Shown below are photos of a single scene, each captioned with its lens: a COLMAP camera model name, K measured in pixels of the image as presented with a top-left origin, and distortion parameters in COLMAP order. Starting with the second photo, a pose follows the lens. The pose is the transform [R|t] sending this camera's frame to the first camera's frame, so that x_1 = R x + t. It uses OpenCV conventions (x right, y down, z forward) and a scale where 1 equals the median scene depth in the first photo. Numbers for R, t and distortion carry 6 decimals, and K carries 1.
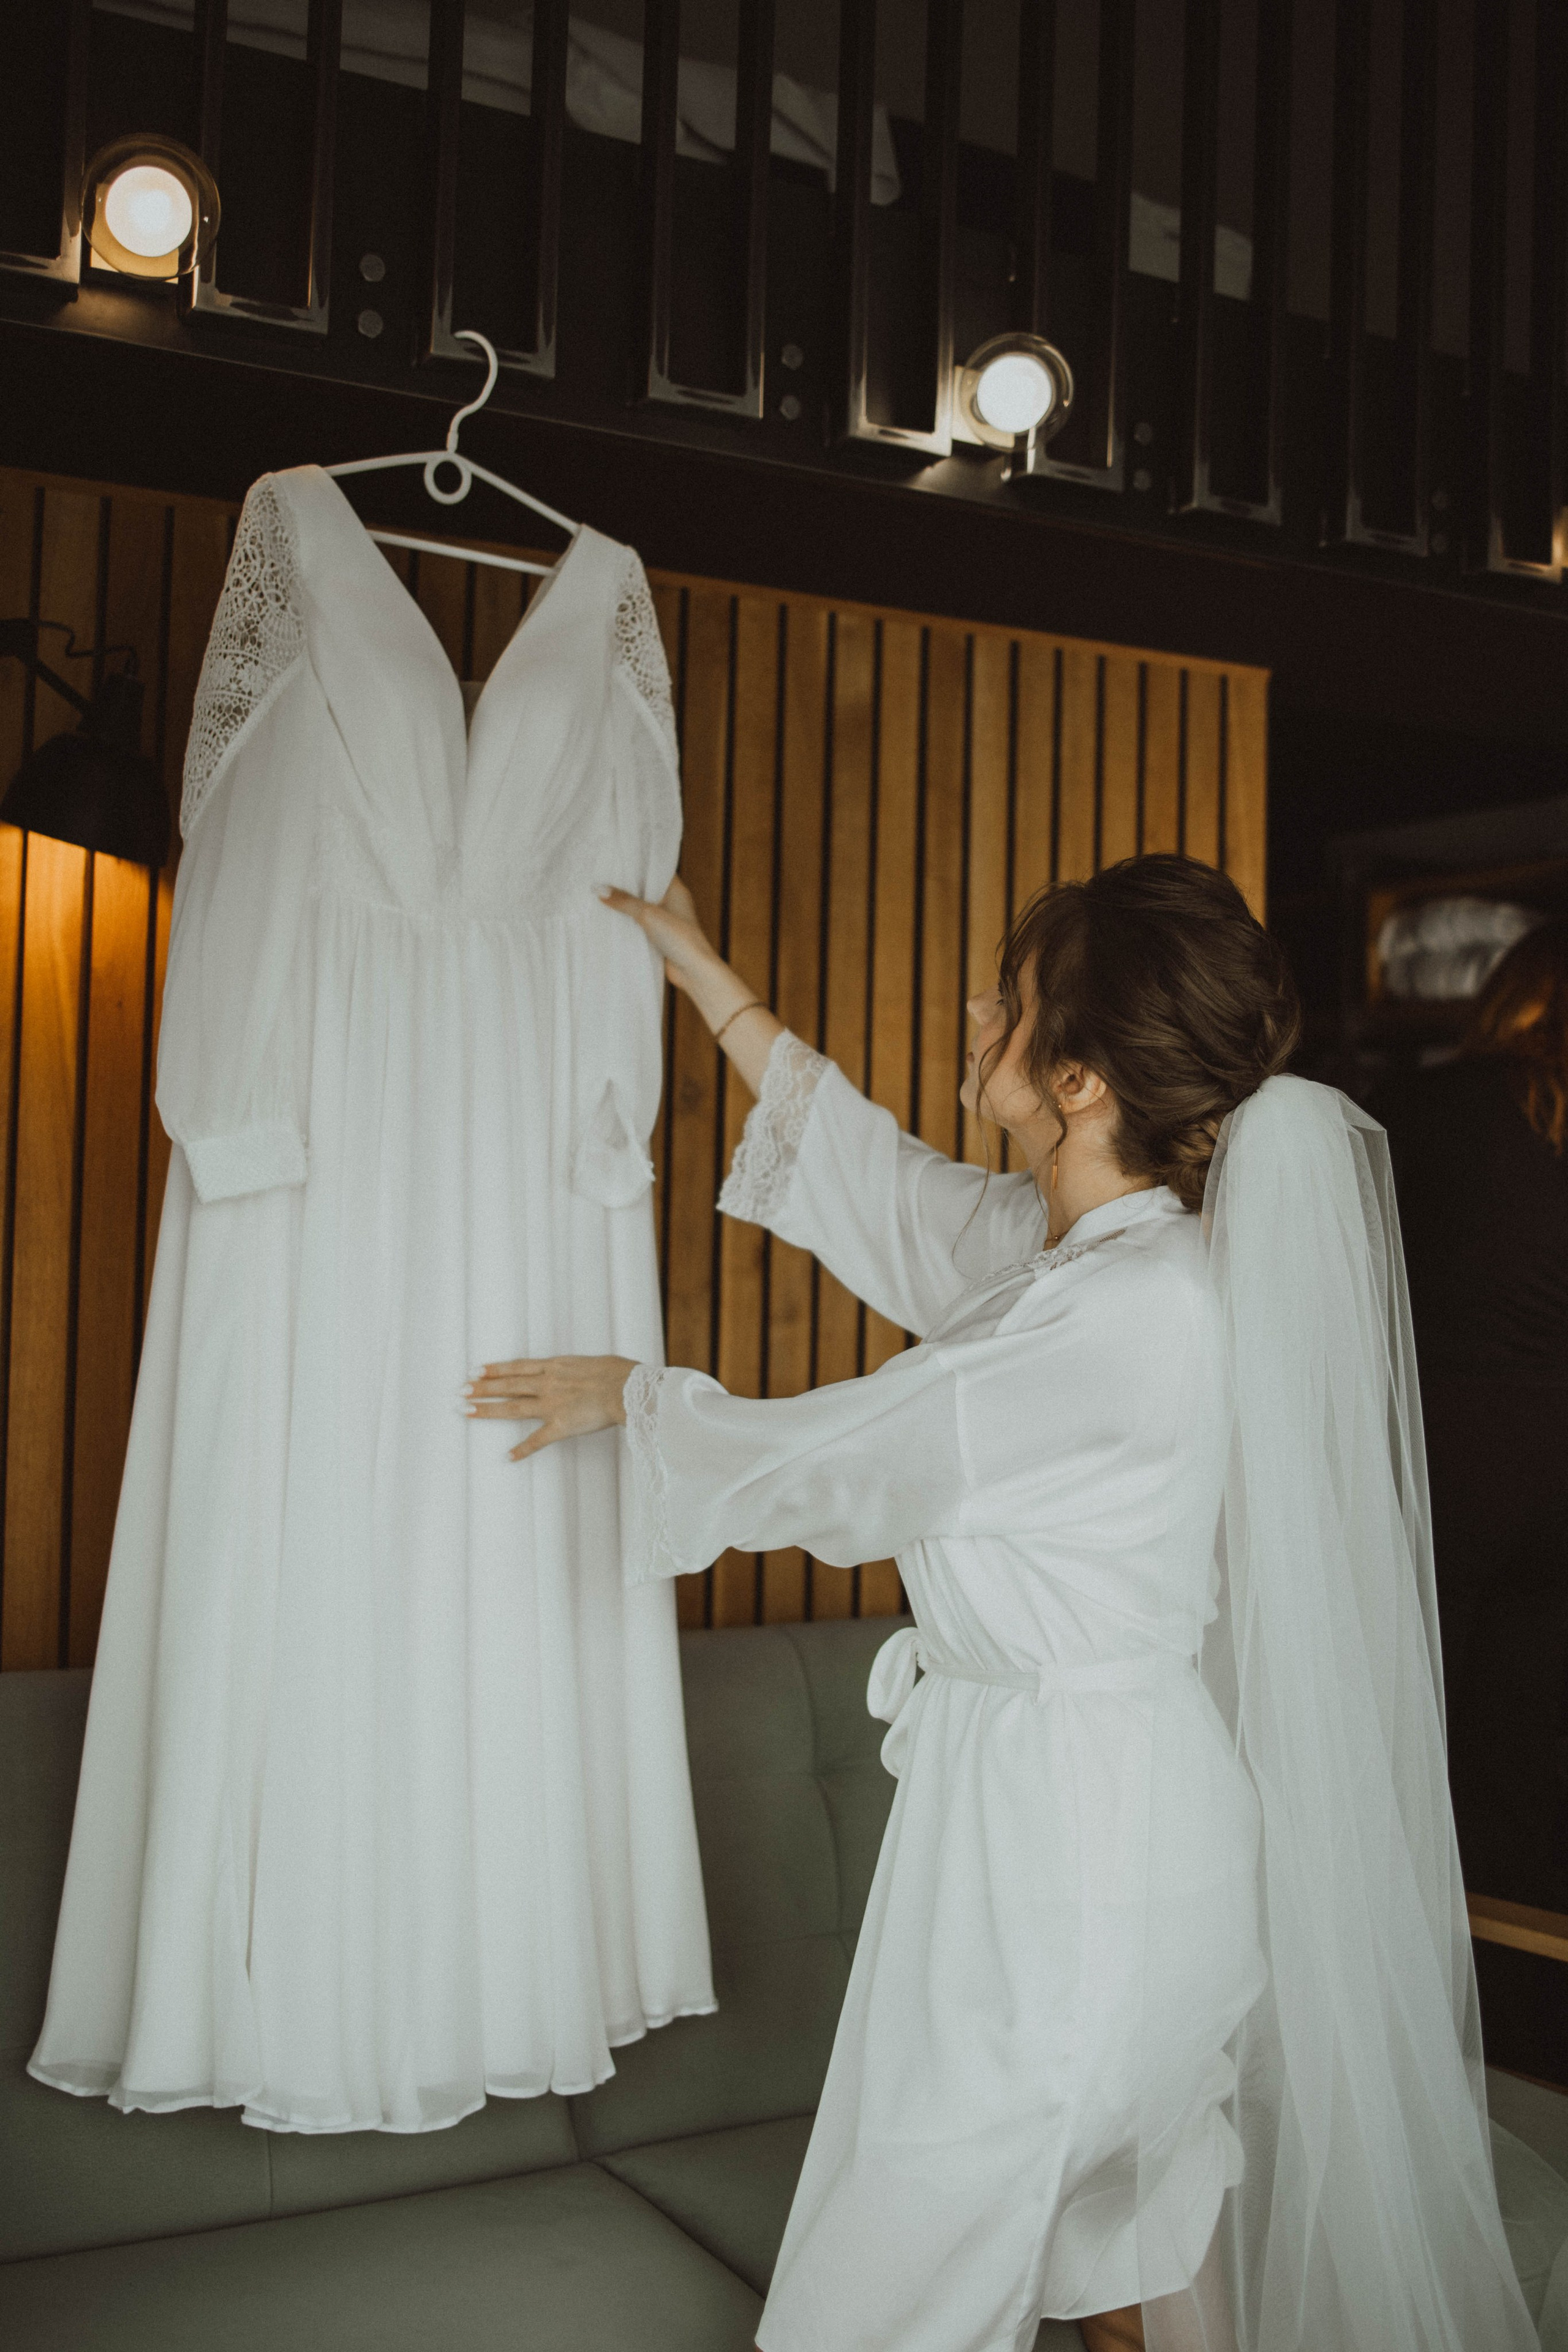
lens RADIAL K [[2378.7, 0, 789.0], [0, 2378.7, 1214.0], [0, 0, 1]] dist [-0.053795, 0.000000]
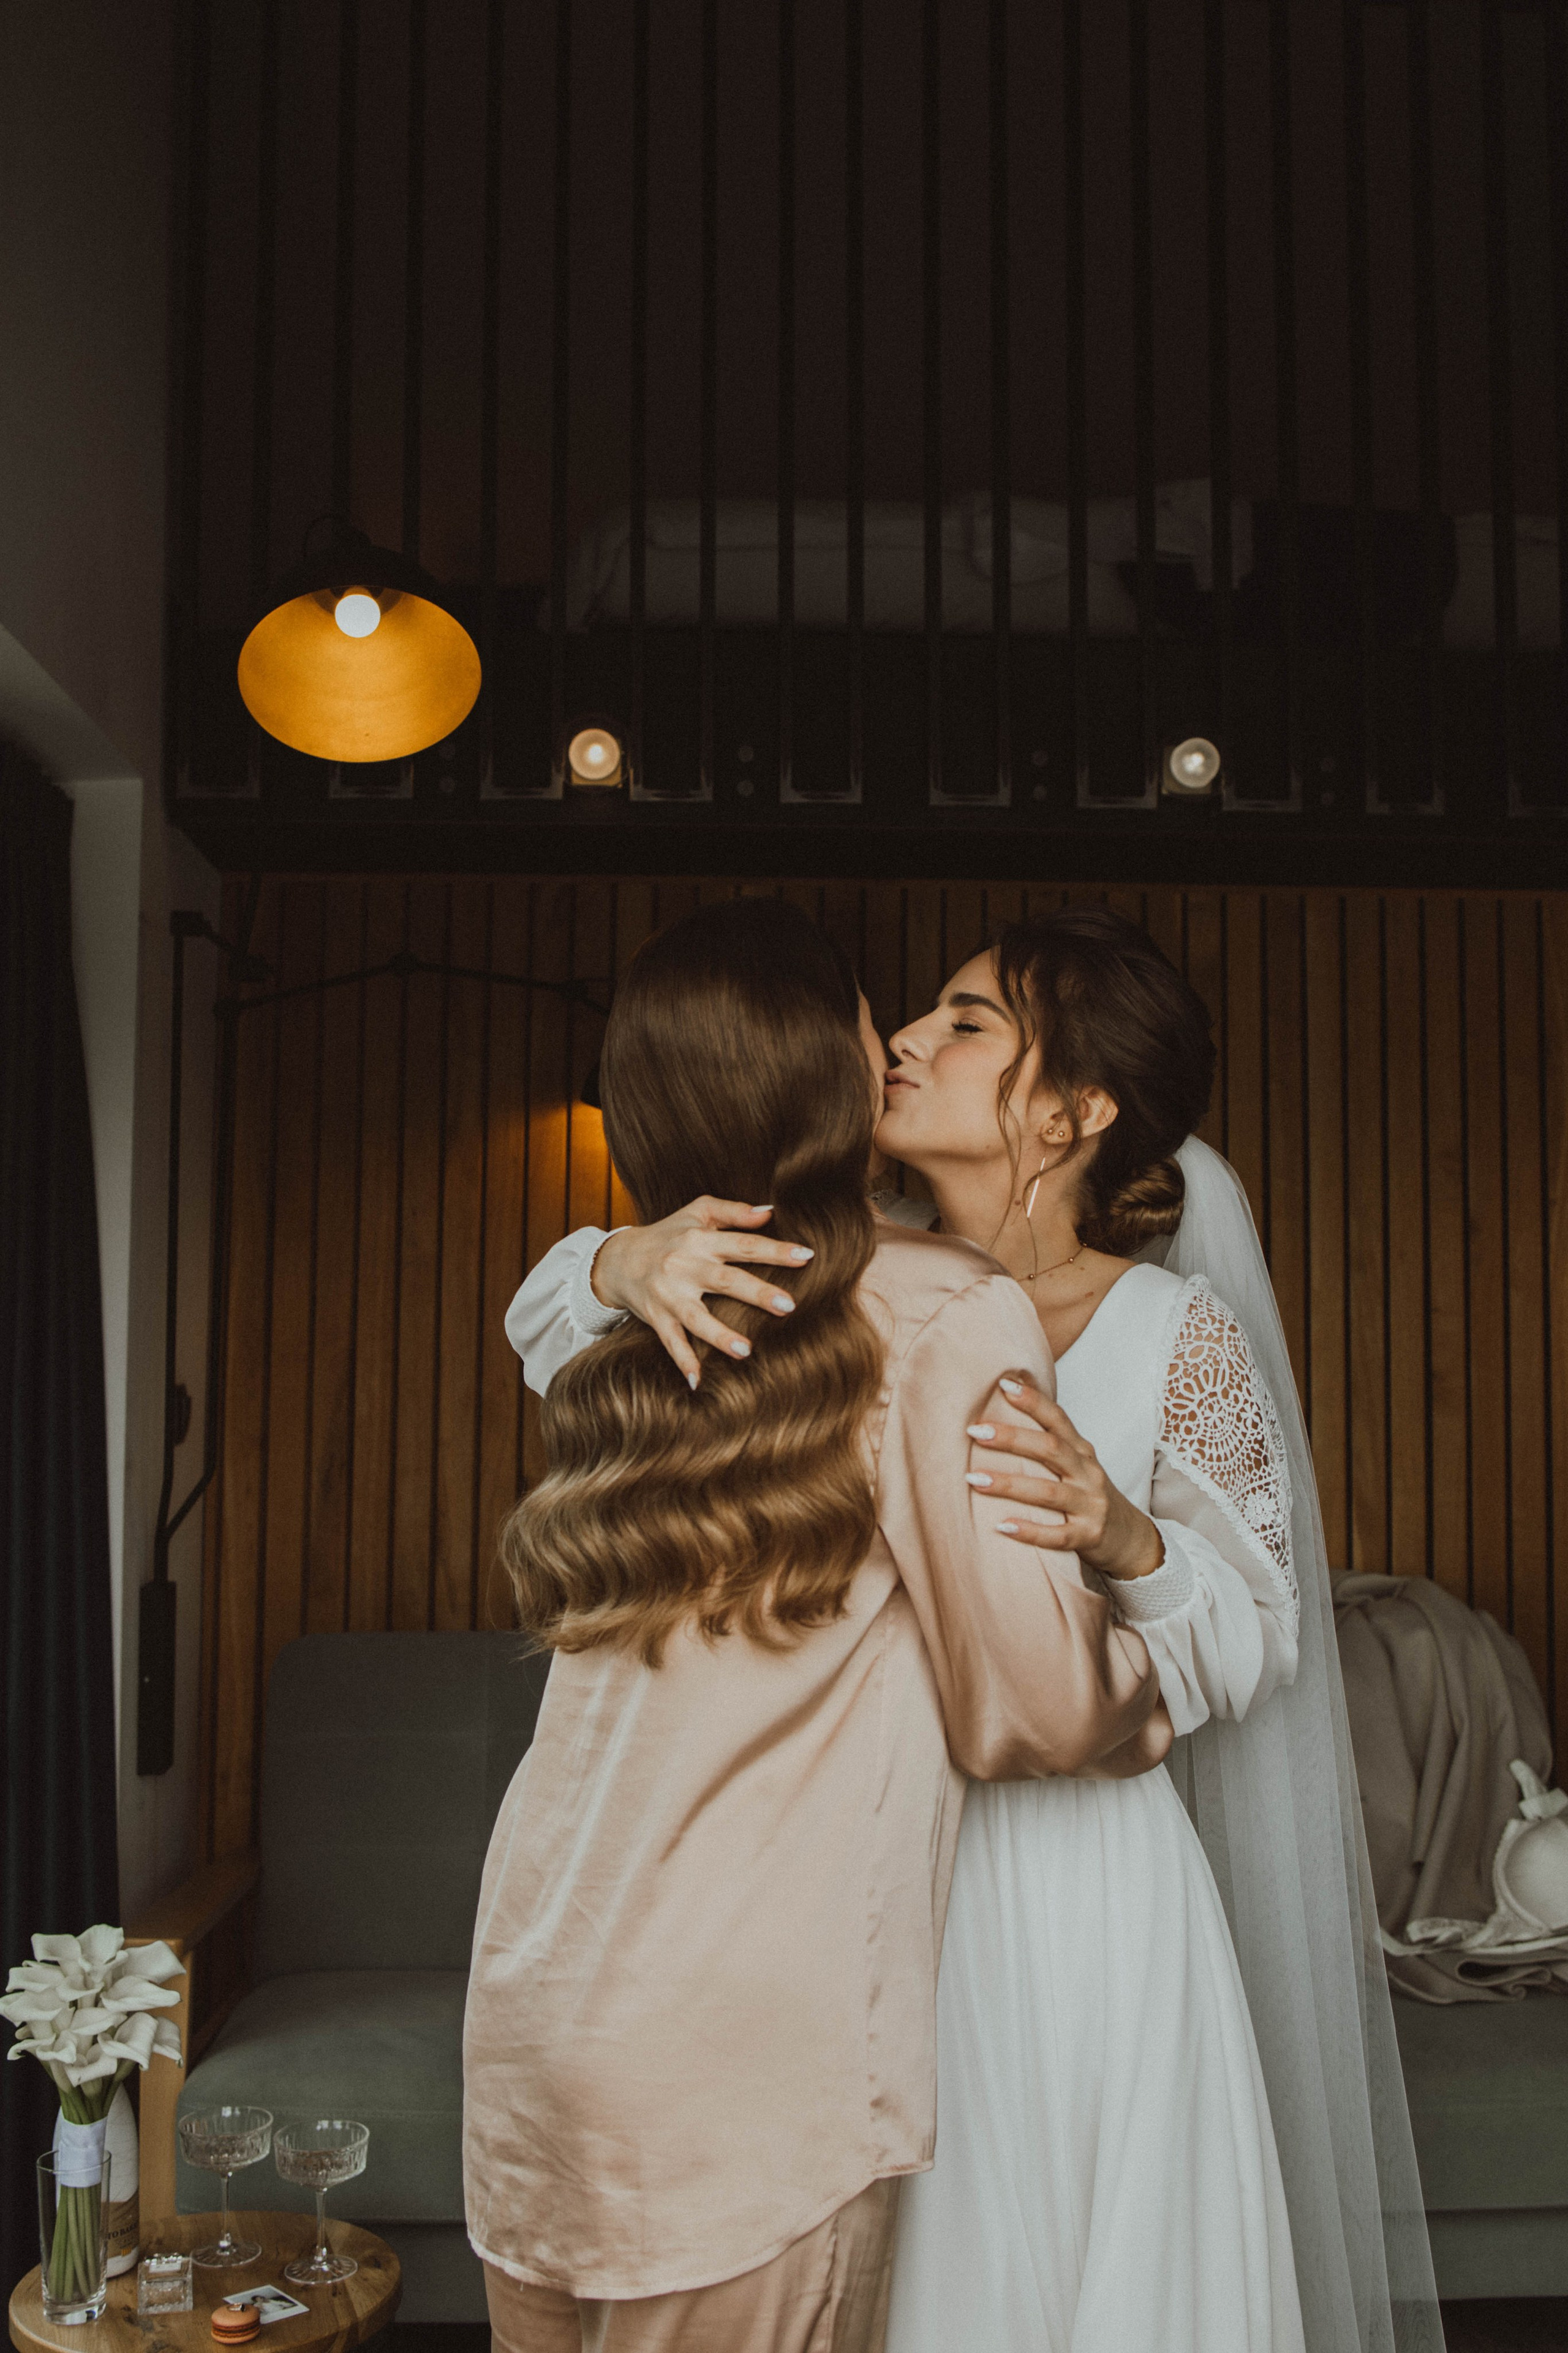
lens RADIAL K [[2379.5, 0, 796.7], [0, 2379.5, 1218.5], [0, 0, 1]] dist [-0.053795, 0.000000]
pose [[0.905465, -0.038469, -0.422673, 0.456747], [0.015685, 0.998237, -0.057252, 0.009042], [0.424131, 0.045210, 0.904472, -0.382424]]
